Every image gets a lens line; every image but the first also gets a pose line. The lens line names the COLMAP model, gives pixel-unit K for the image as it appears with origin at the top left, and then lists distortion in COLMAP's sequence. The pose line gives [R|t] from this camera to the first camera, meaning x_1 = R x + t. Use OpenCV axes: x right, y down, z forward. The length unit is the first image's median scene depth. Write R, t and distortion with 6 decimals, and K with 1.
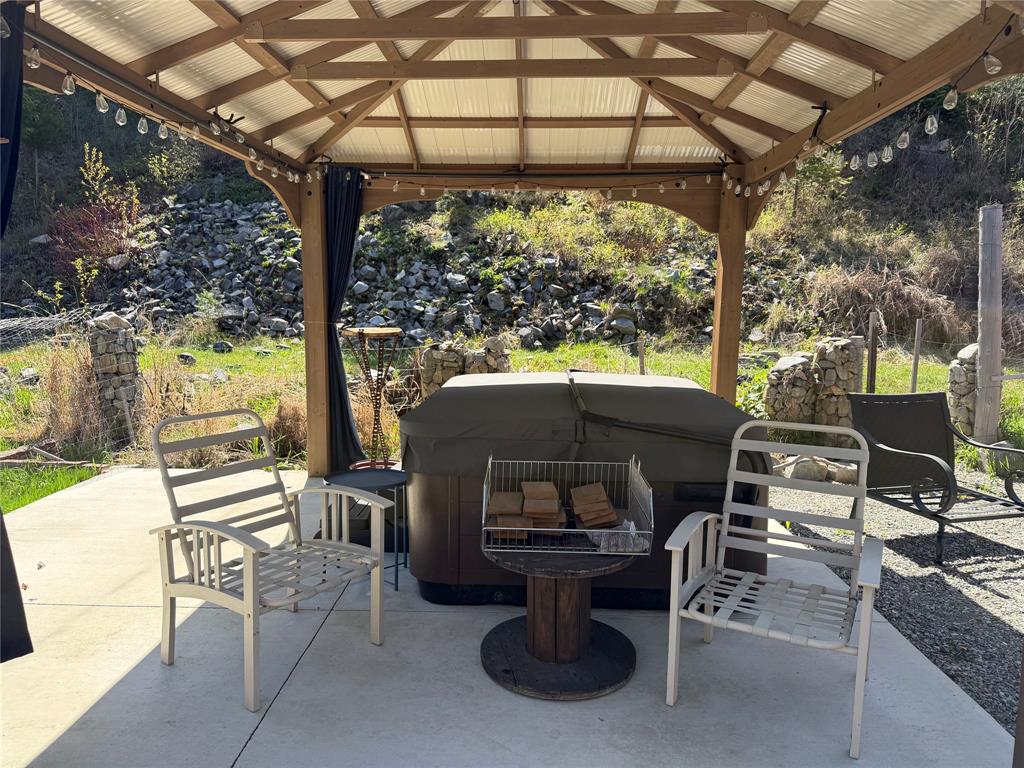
lens RADIAL K [[714.8, 0, 512.9], [0, 714.8, 385.4], [0, 0, 1]] dist [0.056342, -0.001977]
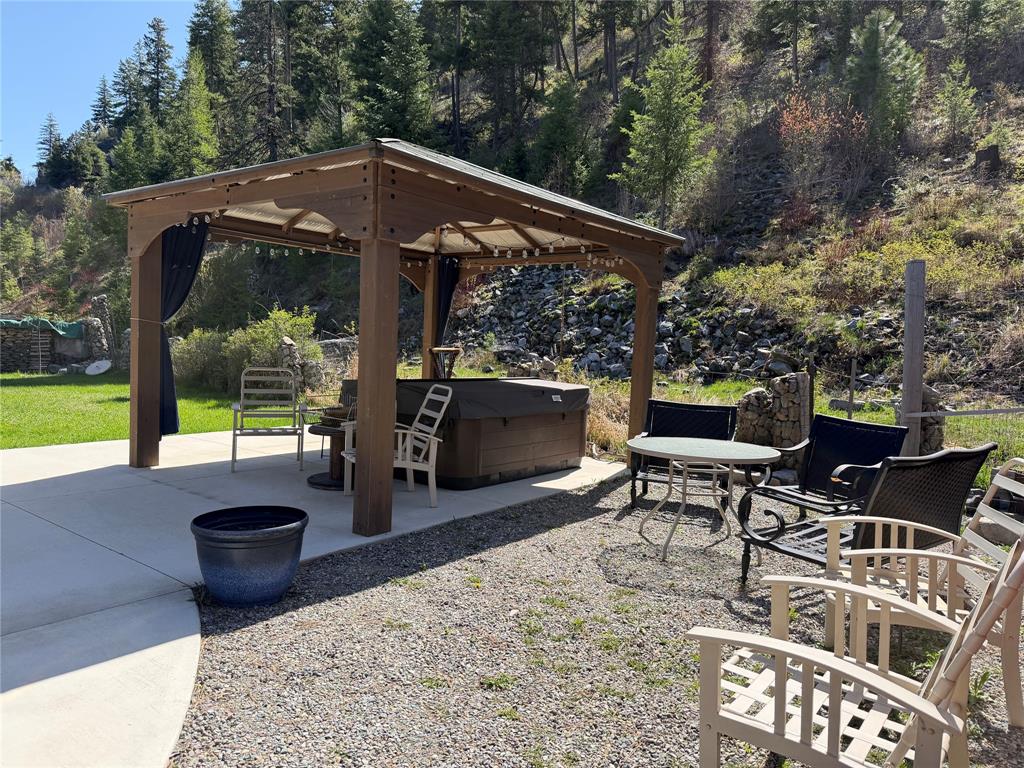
lens RADIAL K [[714.8, 0, 512.1], [0, 714.8, 384.3], [0, 0, 1]] dist [0.056342, -0.001977]
pose [[0.802613, 0.058842, -0.593590, 0.442275], [-0.103594, 0.993751, -0.041563, 0.027811], [0.587435, 0.094851, 0.803693, -0.123530]]
